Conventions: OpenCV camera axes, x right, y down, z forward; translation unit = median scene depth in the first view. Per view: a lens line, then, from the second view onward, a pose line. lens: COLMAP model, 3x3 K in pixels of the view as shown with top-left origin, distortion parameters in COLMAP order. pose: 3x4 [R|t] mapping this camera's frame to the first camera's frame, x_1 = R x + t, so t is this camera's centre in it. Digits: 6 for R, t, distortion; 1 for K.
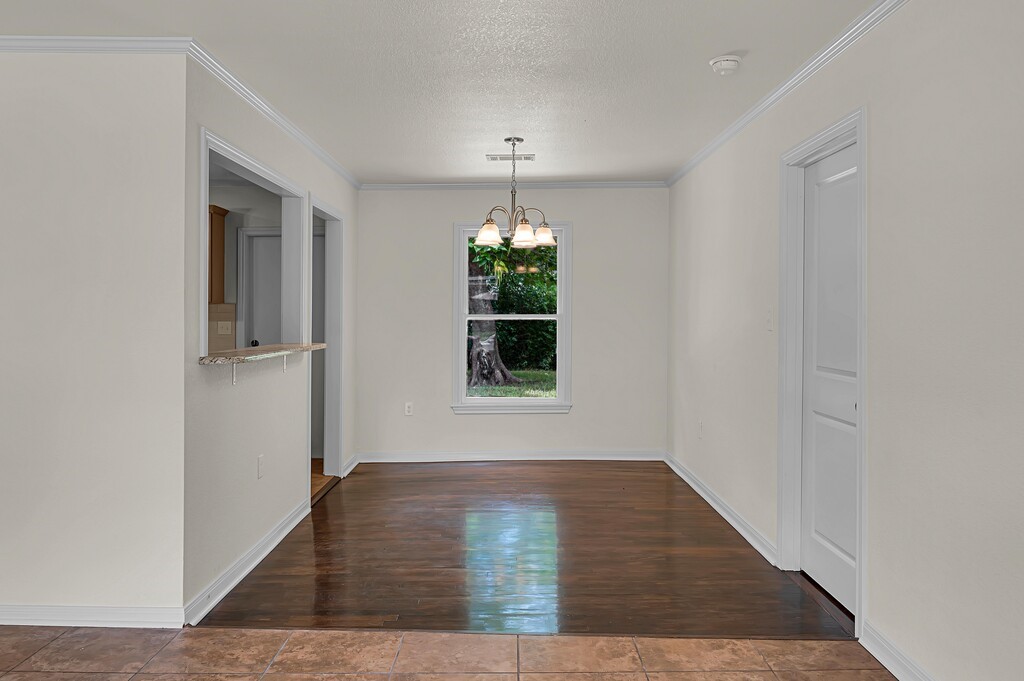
lens RADIAL K [[759.6, 0, 509.8], [0, 759.6, 316.2], [0, 0, 1]] dist [-0.002135, -0.000410]
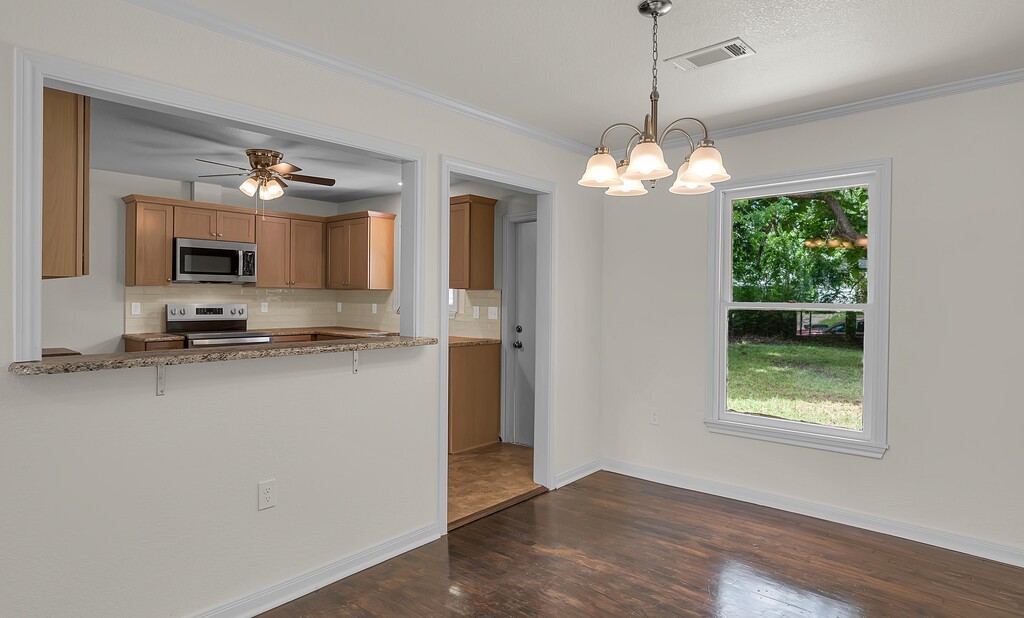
lens RADIAL K [[561.7, 0, 512.3], [0, 561.7, 297.5], [0, 0, 1]] dist [-0.001366, -0.000251]
pose [[0.750345, 0.005038, -0.661027, 0.153001], [-0.006568, 0.999978, 0.000166, -0.005878], [0.661014, 0.004217, 0.750362, 0.440416]]
